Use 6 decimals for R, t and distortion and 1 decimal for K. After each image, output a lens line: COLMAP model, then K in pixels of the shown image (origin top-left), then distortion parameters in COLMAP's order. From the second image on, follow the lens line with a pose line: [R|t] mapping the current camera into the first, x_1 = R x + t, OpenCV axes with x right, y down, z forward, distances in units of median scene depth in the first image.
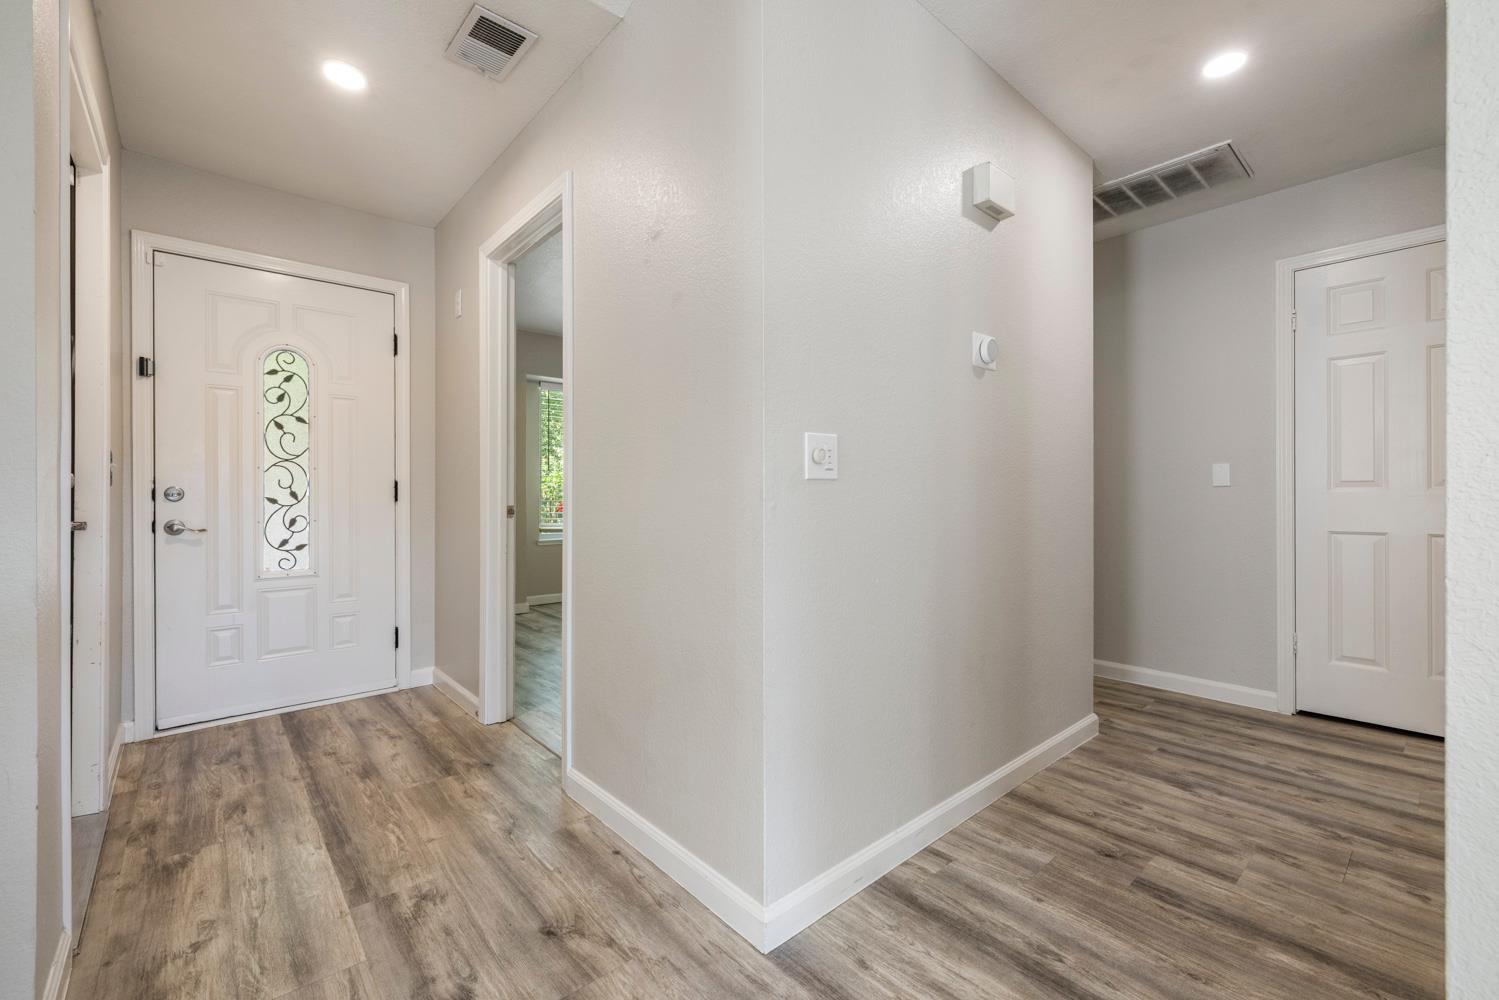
lens RADIAL K [[628.1, 0, 752.5], [0, 628.1, 497.4], [0, 0, 1]] dist [-0.000596, -0.000414]
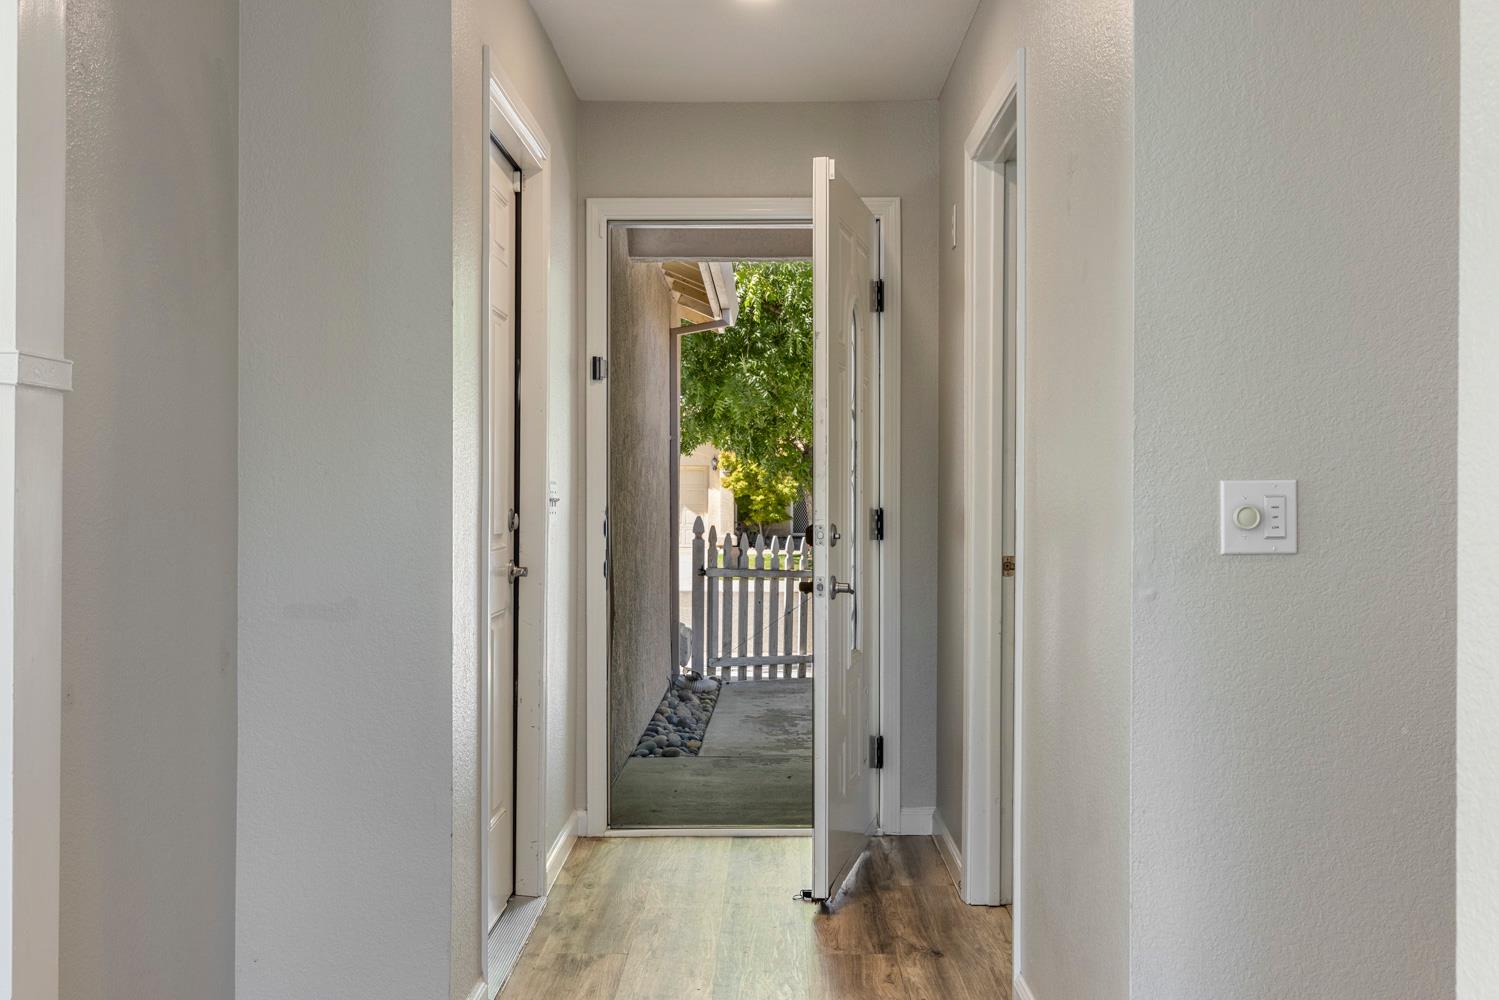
lens RADIAL K [[1401.5, 0, 739.9], [0, 1401.5, 504.4], [0, 0, 1]] dist [0.026077, 0.000000]
pose [[0.746497, 0.007147, -0.665351, 0.466939], [-0.005976, 0.999974, 0.004037, -0.057129], [0.665362, 0.000962, 0.746520, -0.276356]]
